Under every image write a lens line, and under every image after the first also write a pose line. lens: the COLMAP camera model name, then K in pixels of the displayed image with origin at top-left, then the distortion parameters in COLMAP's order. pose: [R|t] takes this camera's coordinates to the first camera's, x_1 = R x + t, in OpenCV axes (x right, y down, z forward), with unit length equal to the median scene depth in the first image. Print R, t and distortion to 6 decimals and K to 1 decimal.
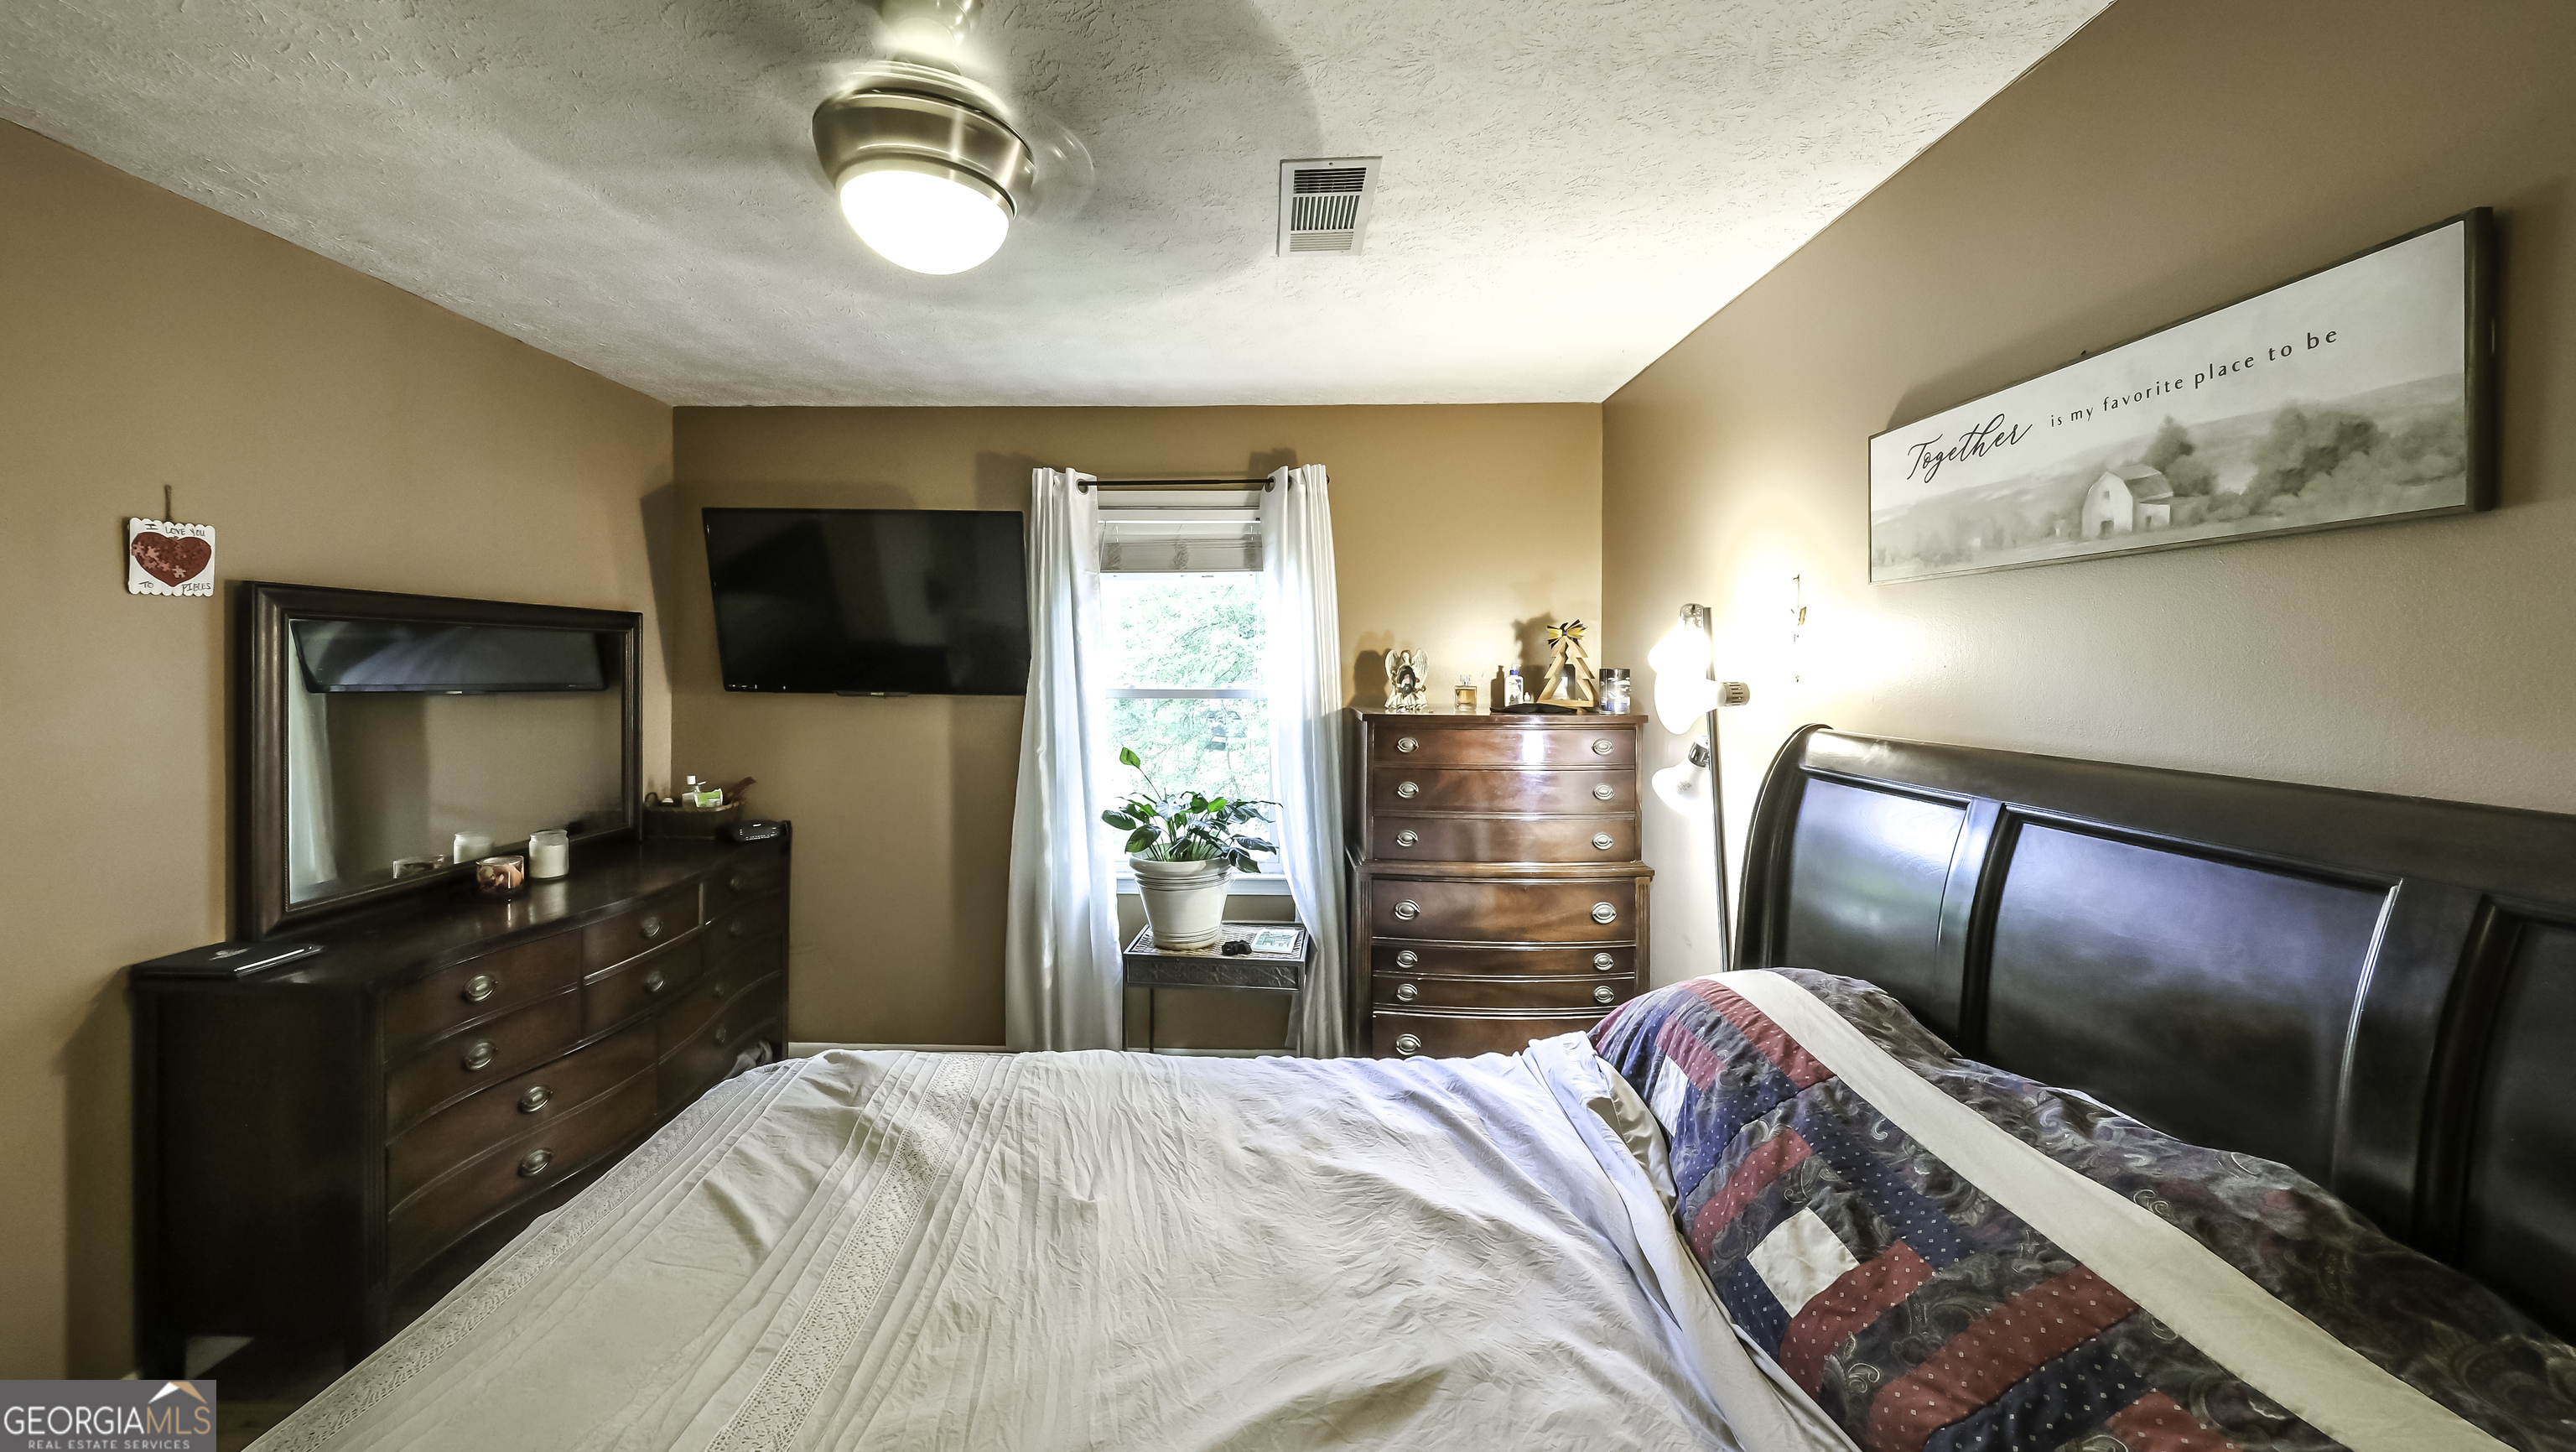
lens RADIAL K [[942.2, 0, 1250.0], [0, 942.2, 716.9], [0, 0, 1]] dist [-0.000335, -0.000163]
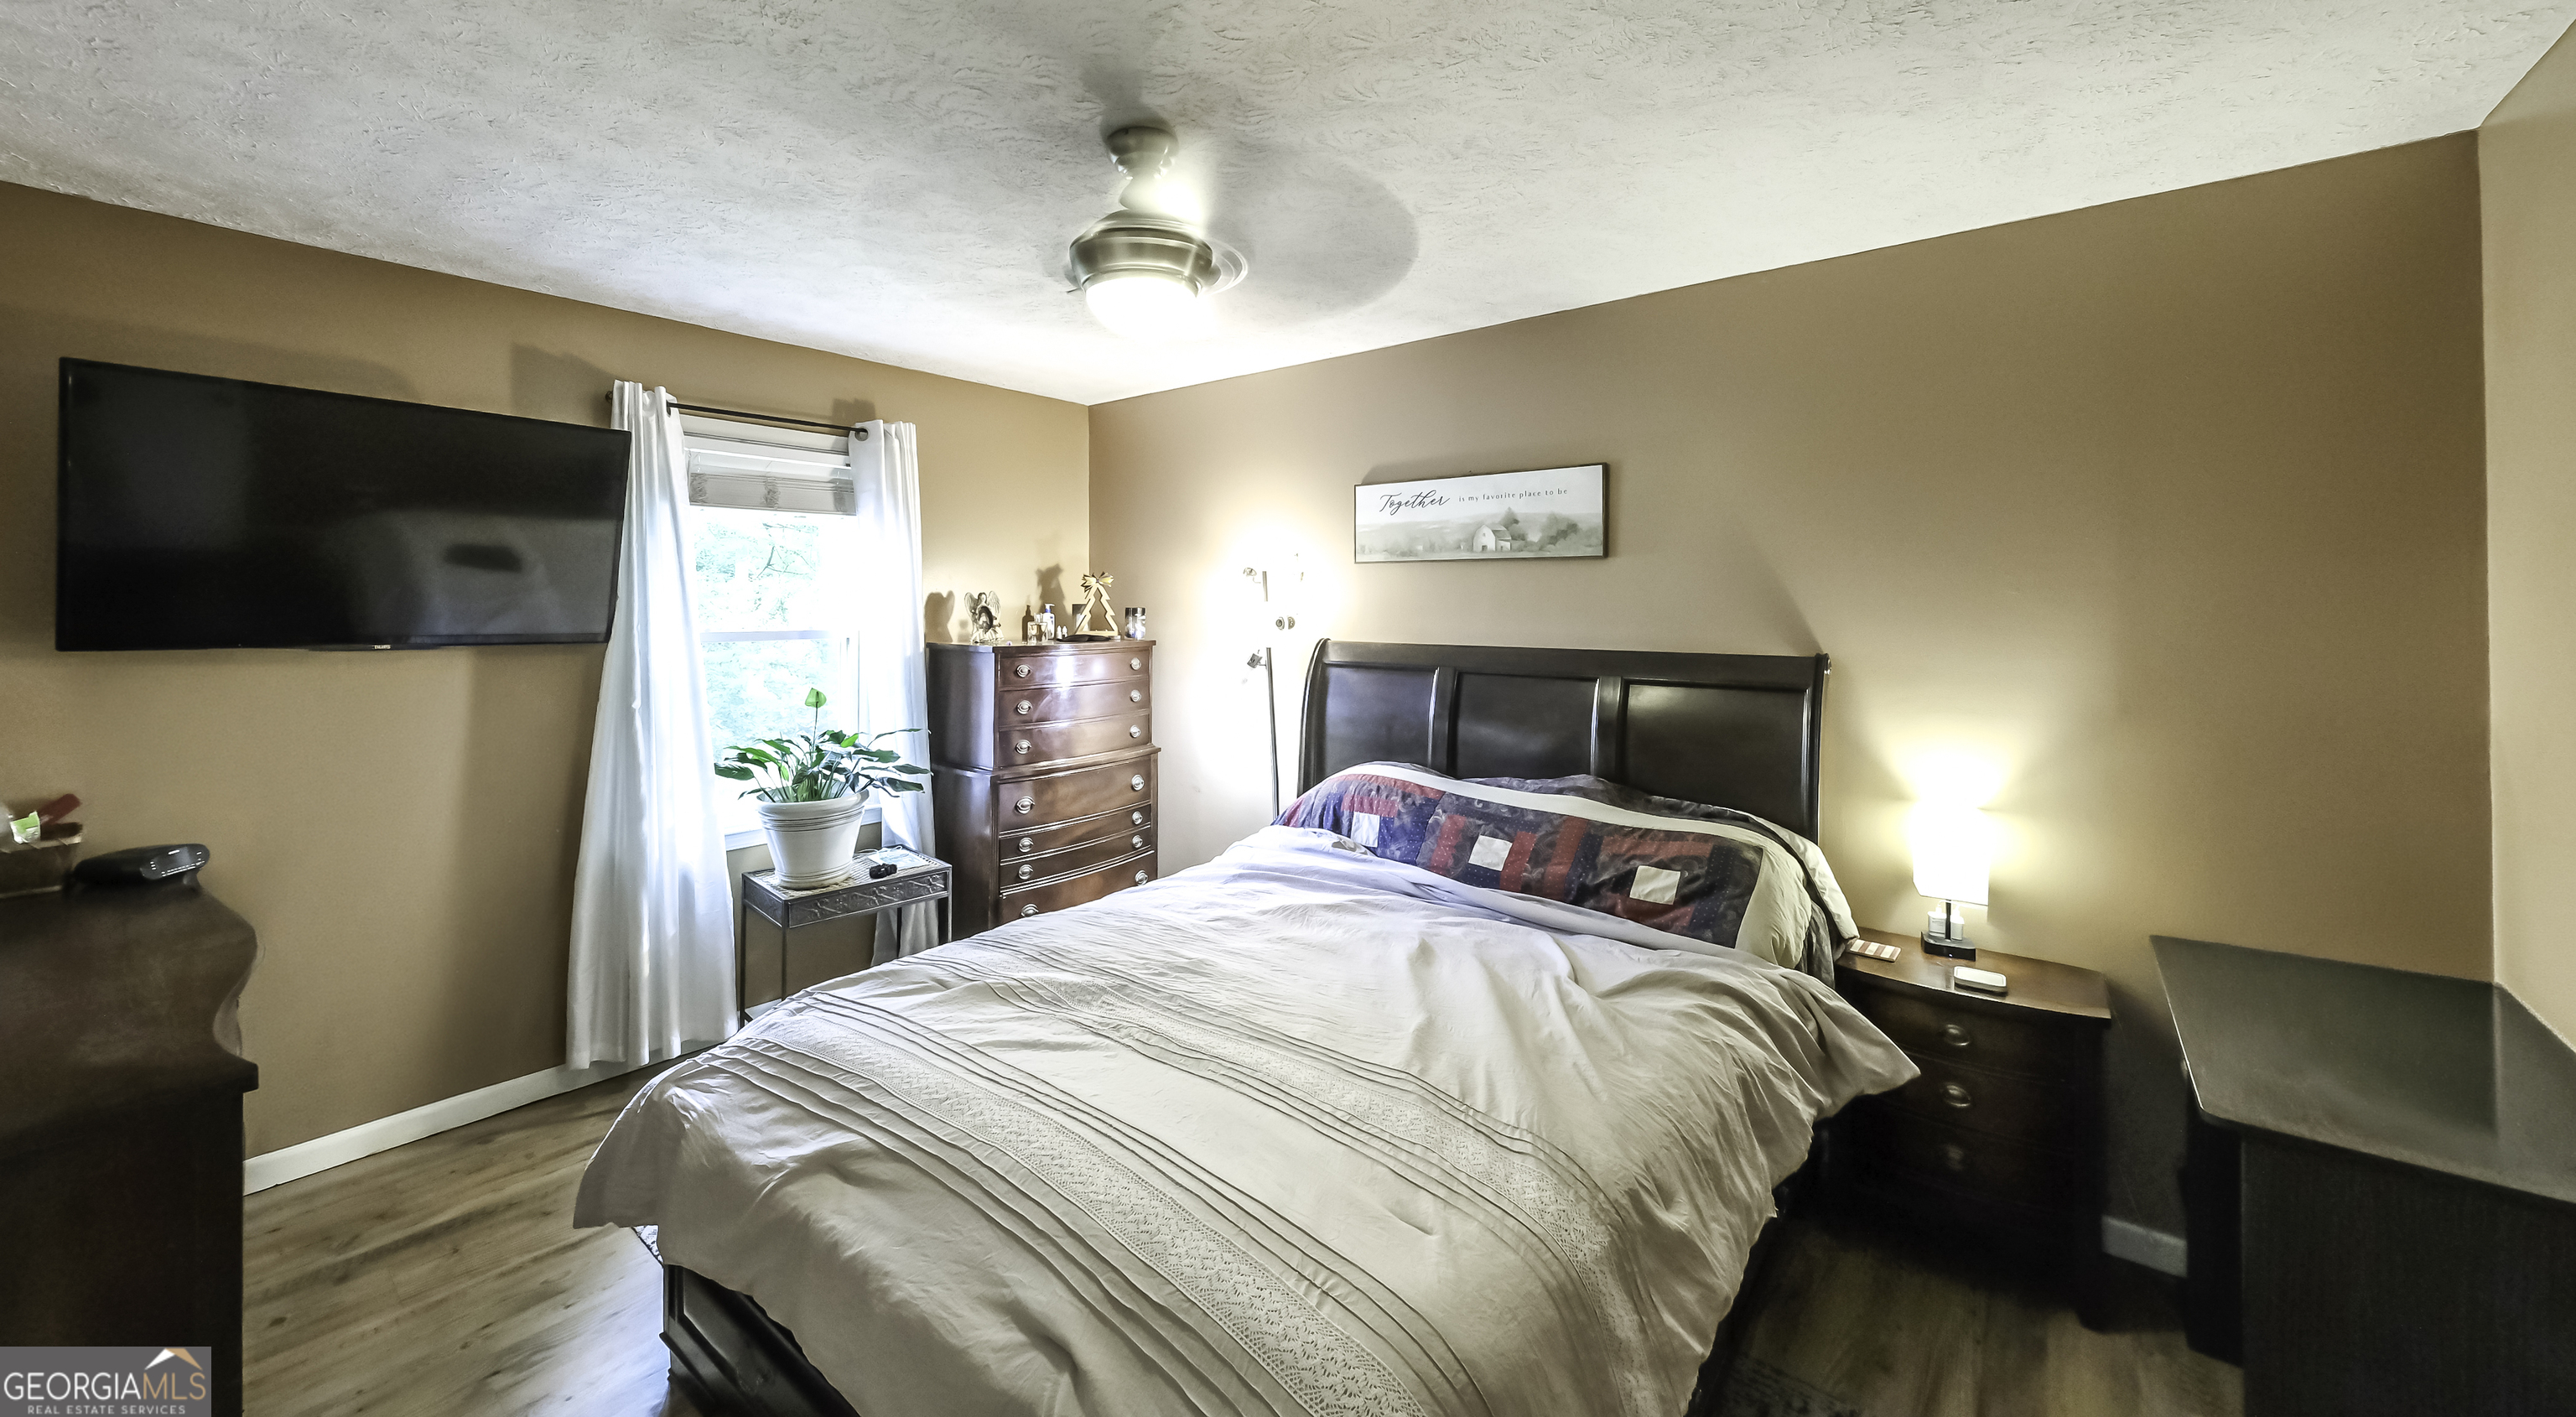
lens RADIAL K [[944.8, 0, 1284.1], [0, 944.8, 682.3], [0, 0, 1]] dist [0.000790, -0.000033]
pose [[0.596403, -0.068394, 0.799766, -0.599569], [0.043611, 0.997653, 0.052795, -0.005120], [-0.801500, 0.003392, 0.597986, -0.011135]]
